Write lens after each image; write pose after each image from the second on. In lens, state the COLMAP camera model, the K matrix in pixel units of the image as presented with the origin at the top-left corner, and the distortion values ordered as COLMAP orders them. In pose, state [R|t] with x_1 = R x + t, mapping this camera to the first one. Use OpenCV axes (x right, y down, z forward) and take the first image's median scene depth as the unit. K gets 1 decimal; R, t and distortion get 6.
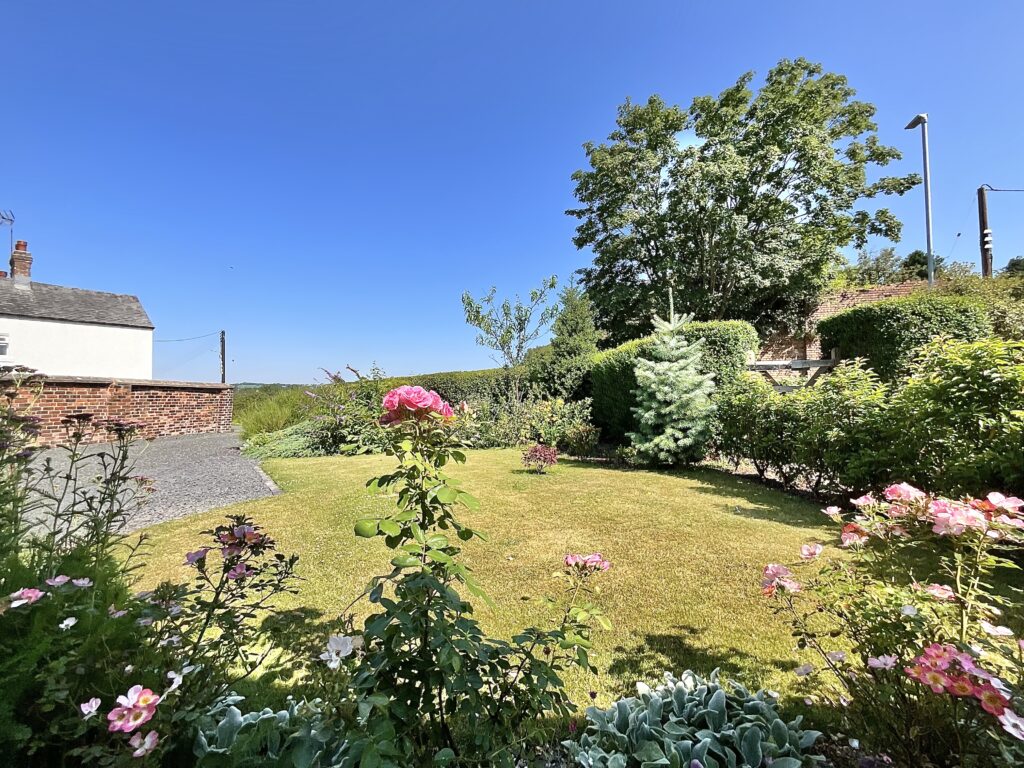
lens RADIAL K [[416.8, 0, 510.9], [0, 416.8, 385.0], [0, 0, 1]] dist [-0.000022, -0.000430]
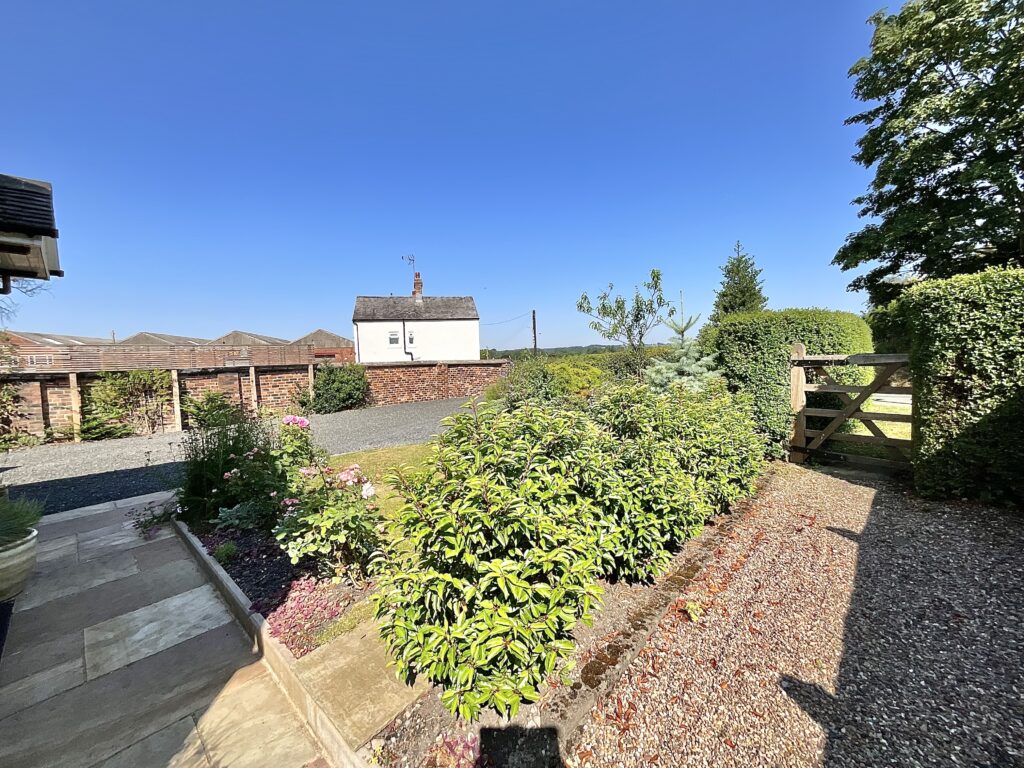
lens RADIAL K [[416.8, 0, 509.9], [0, 416.8, 385.8], [0, 0, 1]] dist [-0.000022, -0.000430]
pose [[0.749777, 0.023767, -0.661264, 0.344508], [0.044272, 0.995313, 0.085972, -0.047532], [0.660208, -0.093736, 0.745211, -0.040482]]
